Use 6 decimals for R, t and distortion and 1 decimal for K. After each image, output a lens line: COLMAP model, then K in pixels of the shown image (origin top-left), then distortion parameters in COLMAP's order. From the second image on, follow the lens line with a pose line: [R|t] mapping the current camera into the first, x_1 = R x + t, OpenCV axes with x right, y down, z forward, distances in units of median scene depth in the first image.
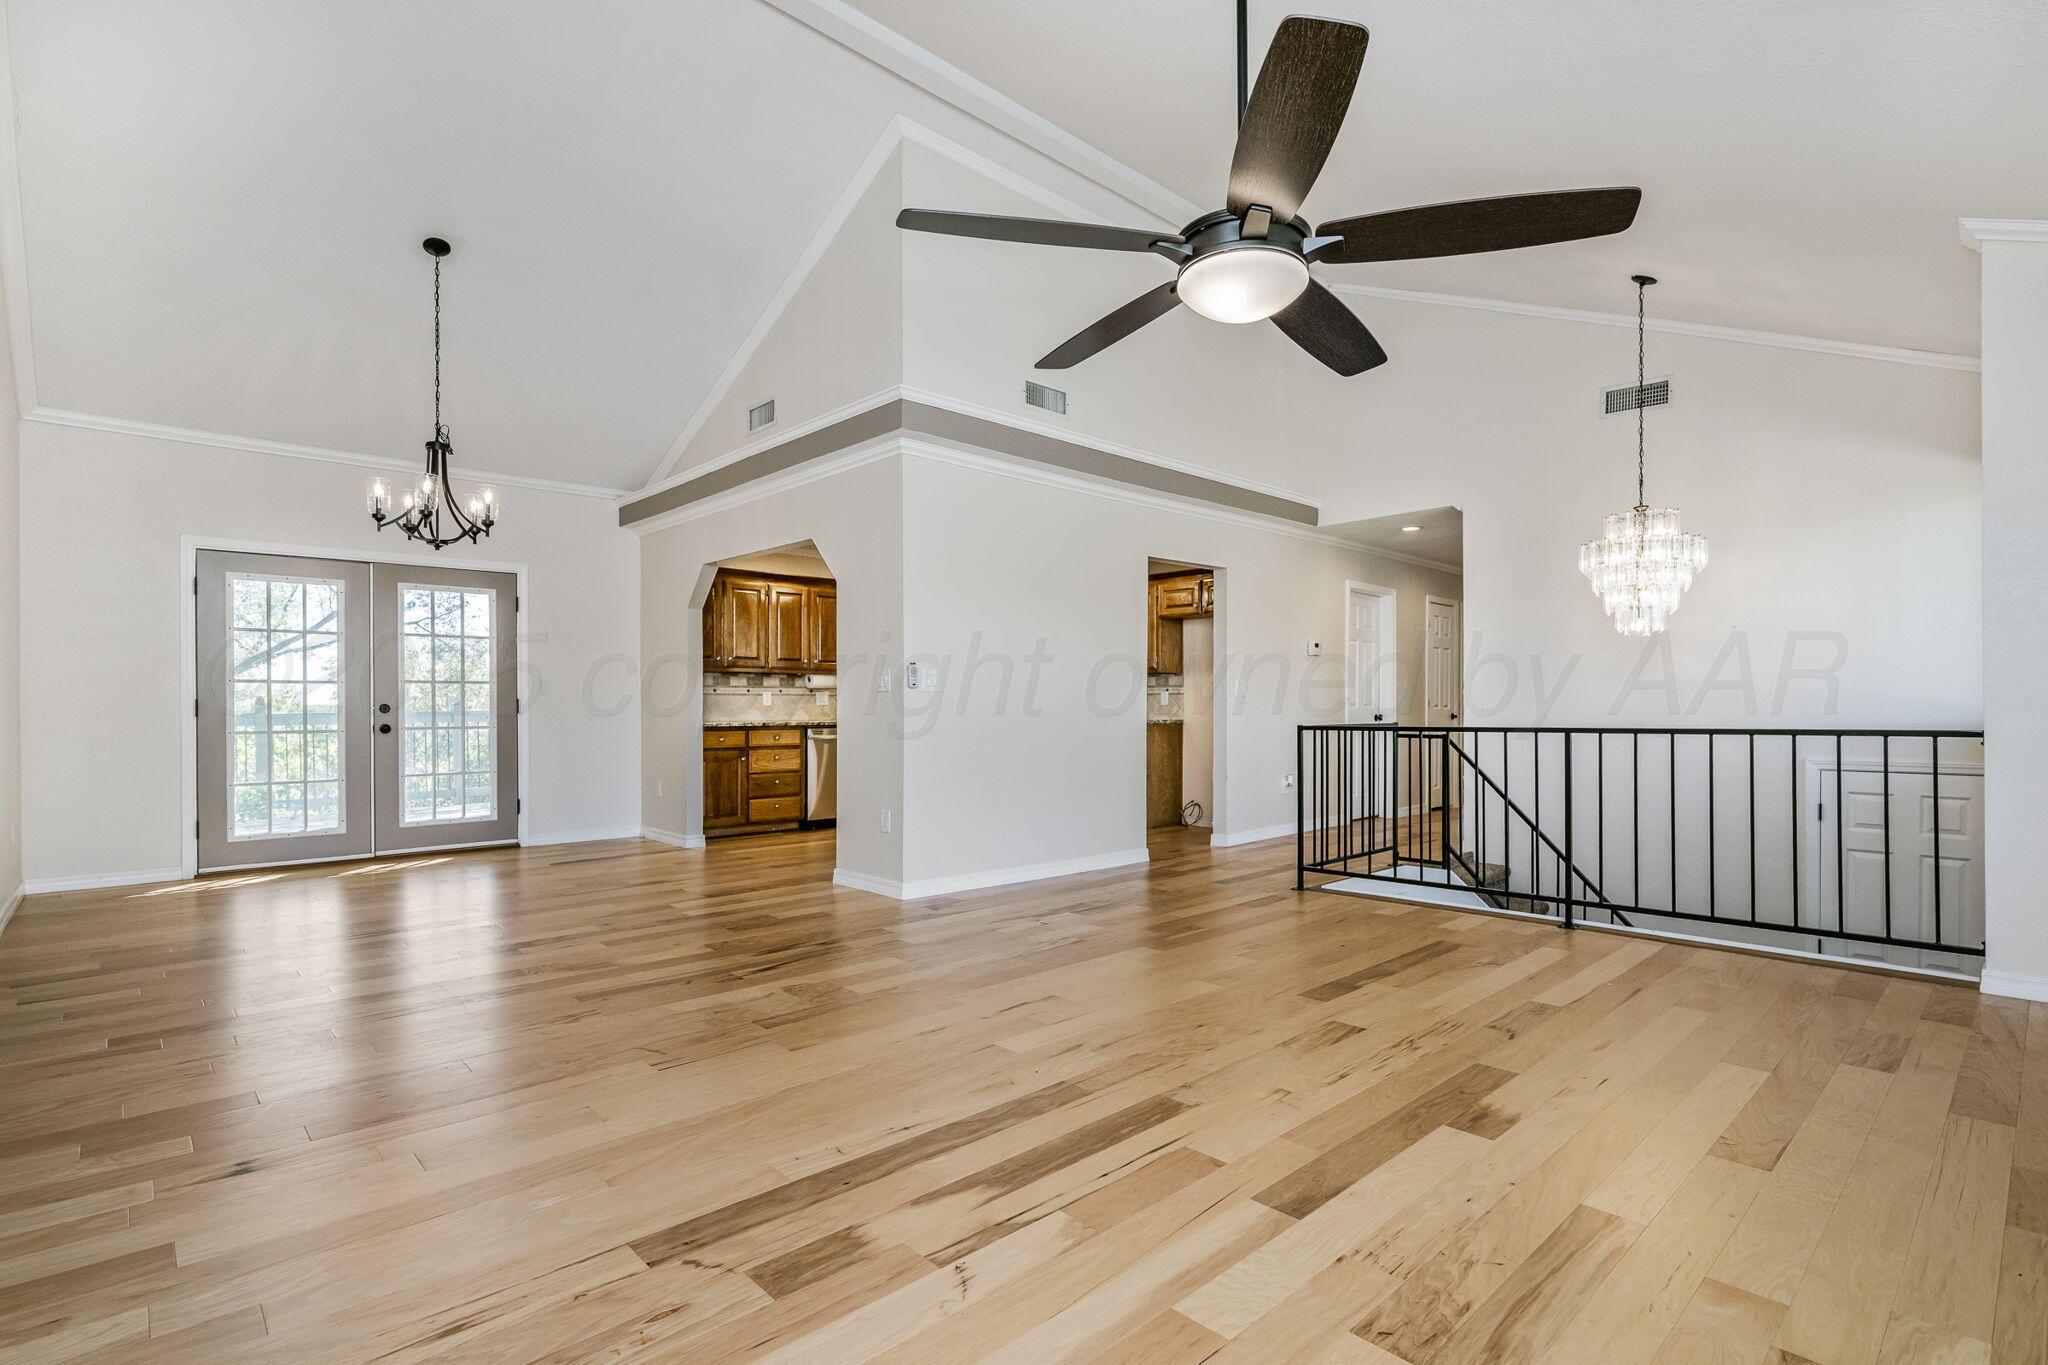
lens RADIAL K [[970.0, 0, 1034.1], [0, 970.0, 703.2], [0, 0, 1]] dist [0.002814, 0.000361]
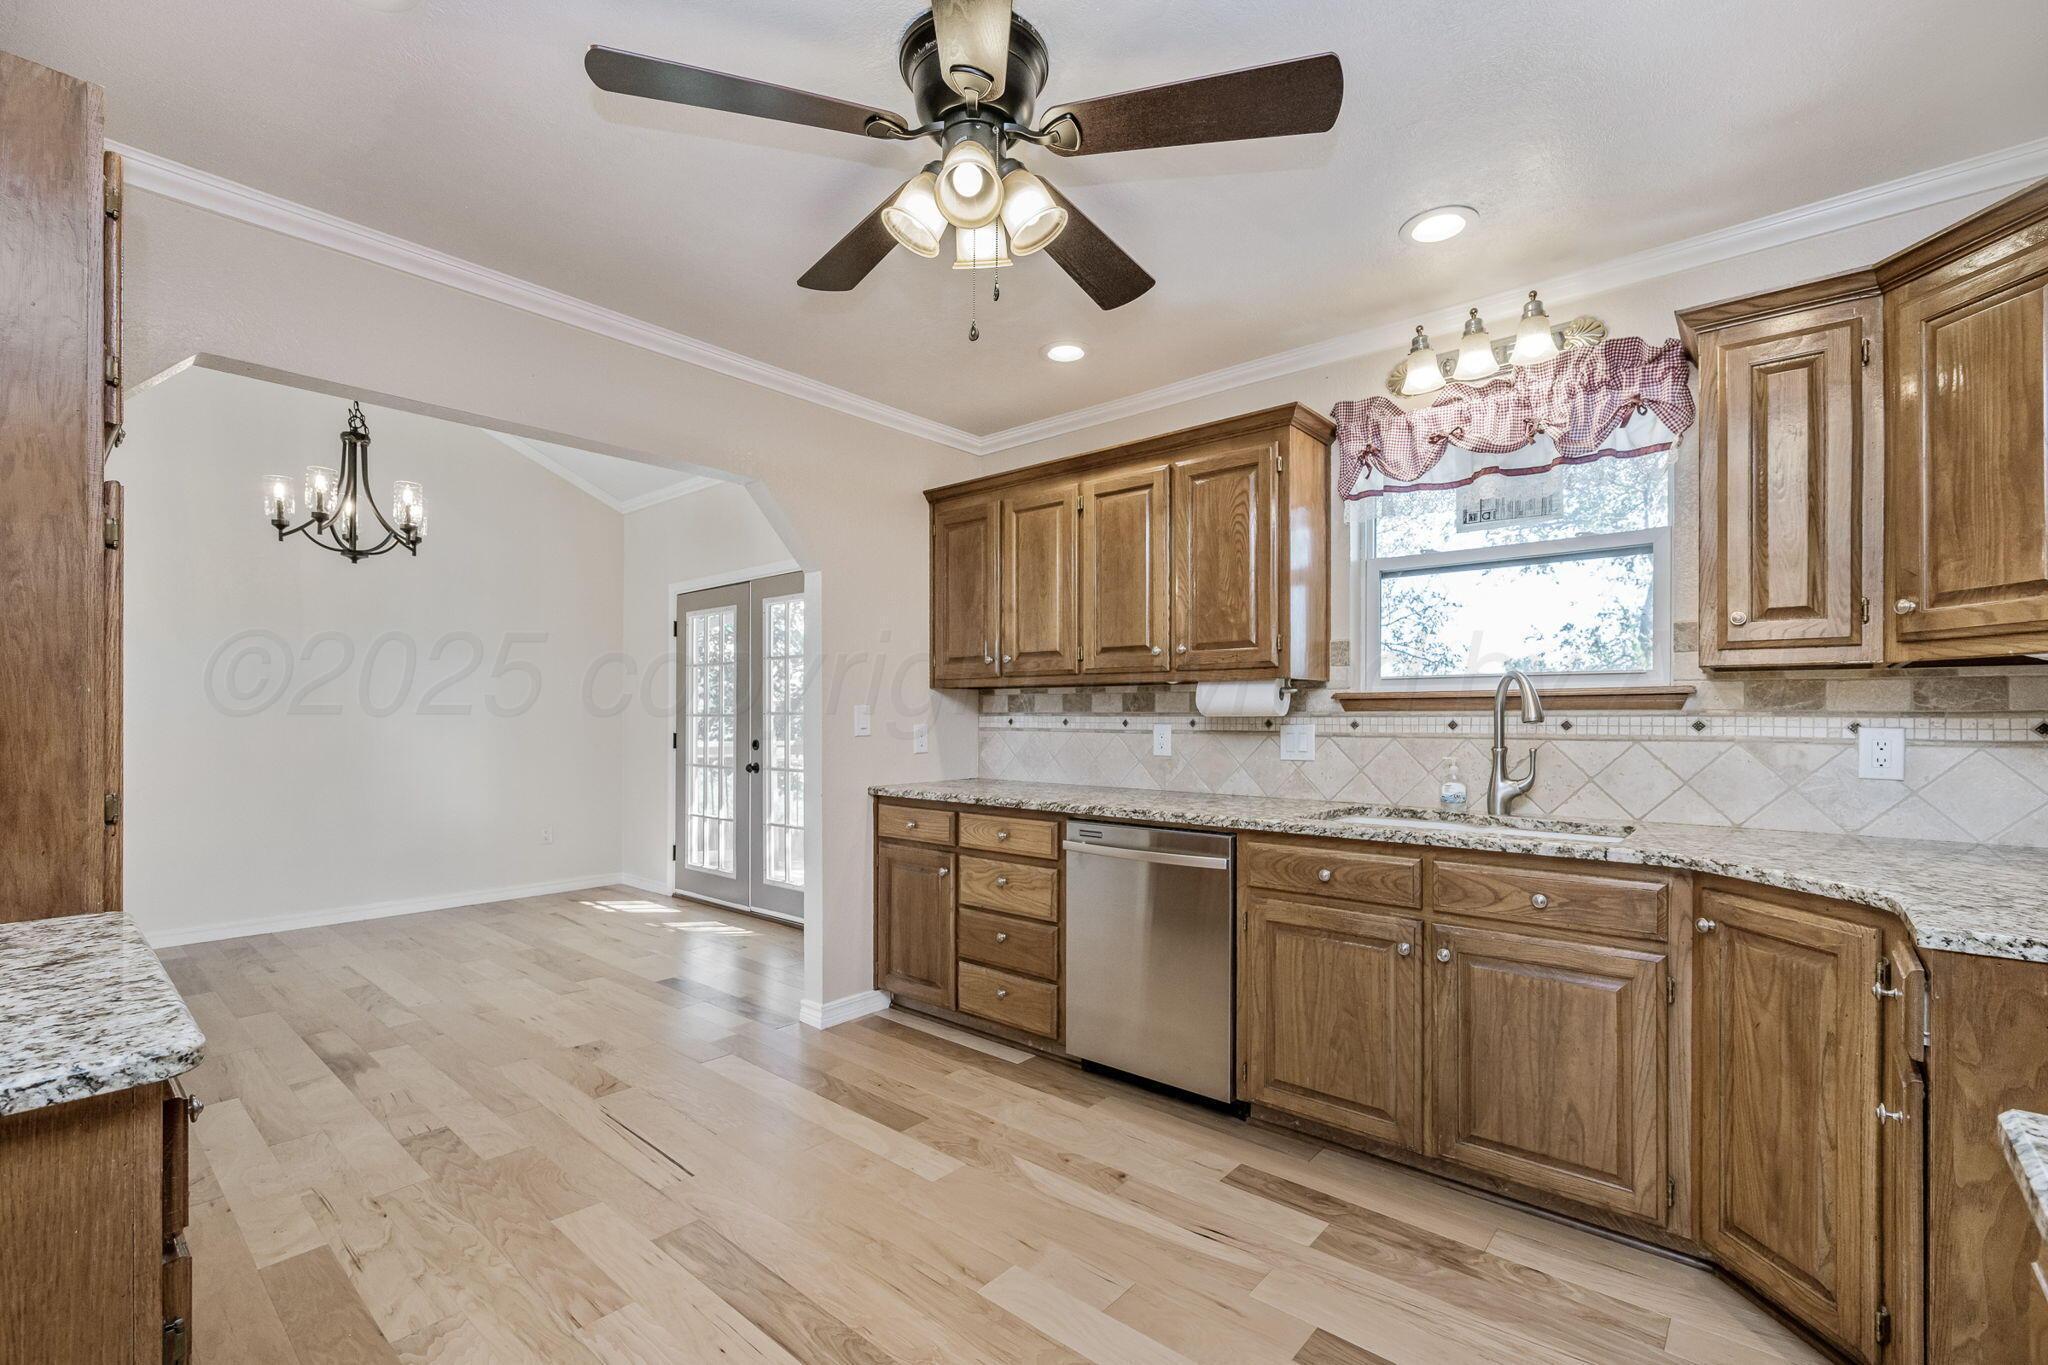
lens RADIAL K [[892.4, 0, 1030.8], [0, 892.4, 710.8], [0, 0, 1]] dist [-0.000843, 0.000133]
pose [[0.092593, -0.005319, -0.995690, 0.136632], [-0.000825, 0.999985, -0.005418, -0.017846], [0.995704, 0.001323, 0.092588, 1.012311]]
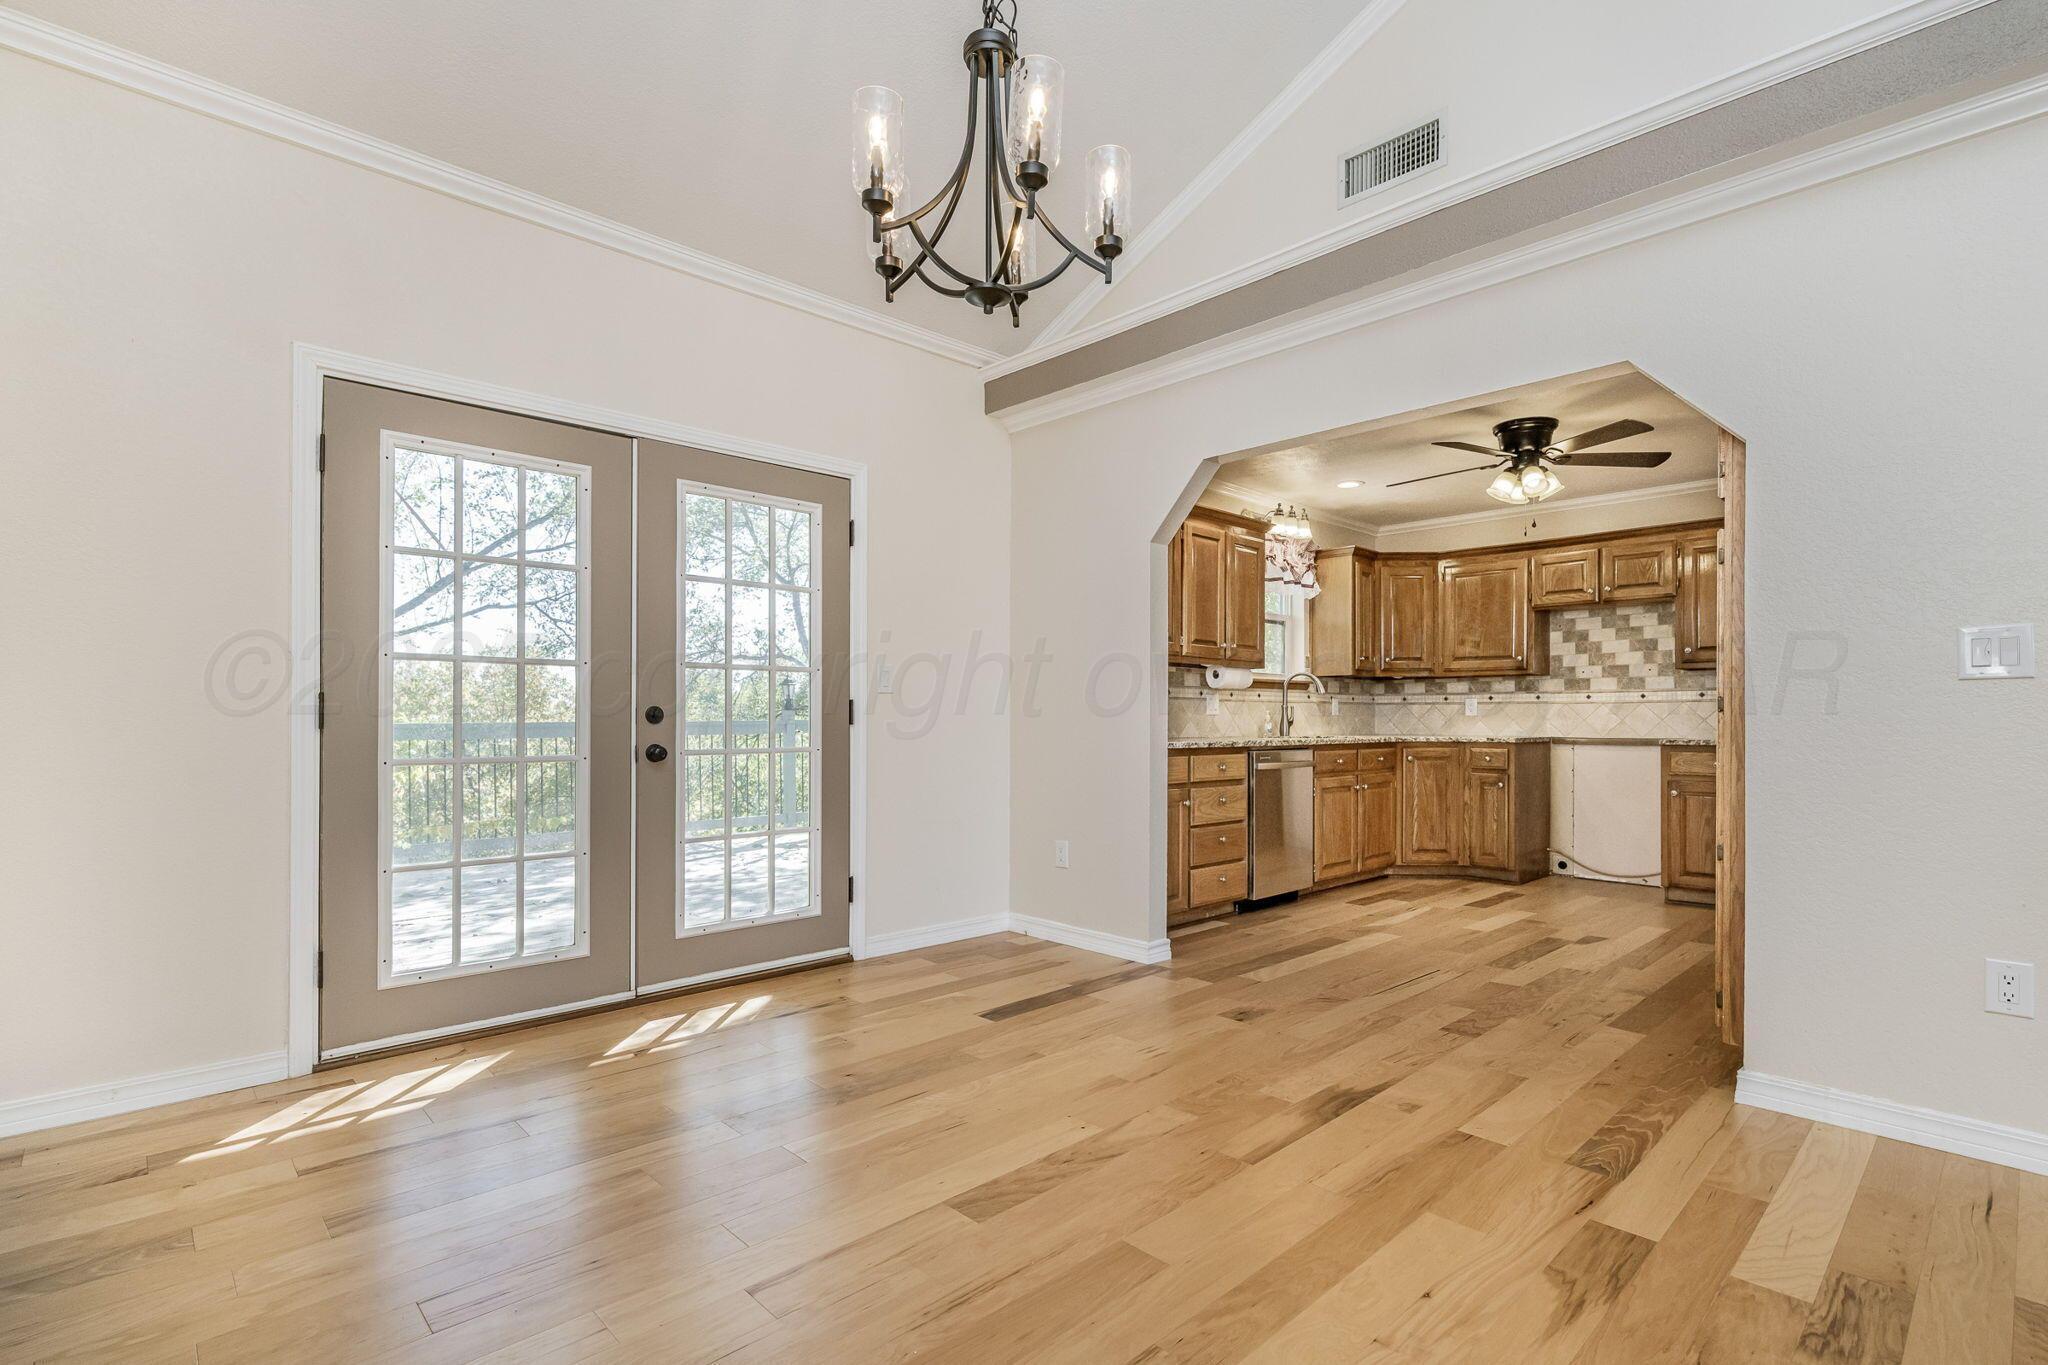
lens RADIAL K [[970.0, 0, 1044.4], [0, 970.0, 710.3], [0, 0, 1]] dist [0.002814, 0.000361]
pose [[0.999945, 0.003815, 0.009788, -0.397830], [-0.003731, 0.999957, -0.008526, 0.005816], [-0.009820, 0.008489, 0.999916, 0.405093]]
